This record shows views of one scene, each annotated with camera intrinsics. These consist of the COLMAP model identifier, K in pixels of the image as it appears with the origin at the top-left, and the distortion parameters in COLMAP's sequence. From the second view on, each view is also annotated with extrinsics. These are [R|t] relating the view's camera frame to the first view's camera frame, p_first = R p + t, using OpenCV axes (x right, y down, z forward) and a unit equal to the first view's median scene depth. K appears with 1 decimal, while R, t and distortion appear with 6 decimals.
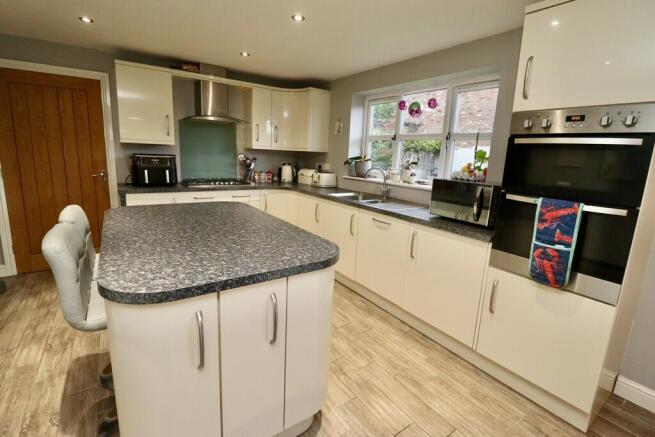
lens RADIAL K [[305.3, 0, 325.7], [0, 305.3, 218.2], [0, 0, 1]] dist [0.003105, -0.002442]
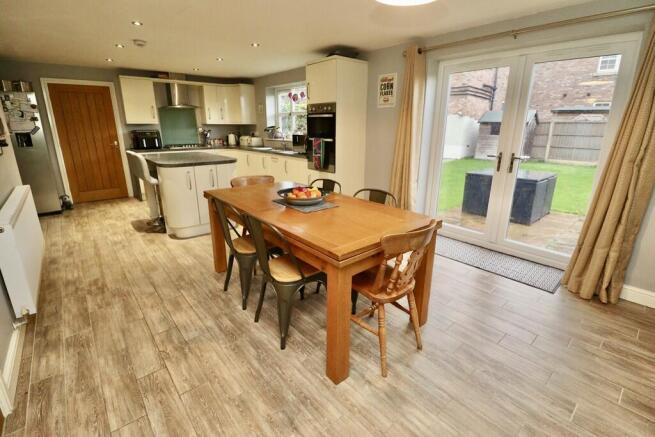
lens RADIAL K [[305.3, 0, 330.4], [0, 305.3, 216.0], [0, 0, 1]] dist [0.003105, -0.002442]
pose [[0.992835, -0.073507, 0.094210, 0.232520], [0.065650, 0.994305, 0.083954, 0.172185], [-0.099845, -0.077167, 0.992006, -0.744011]]
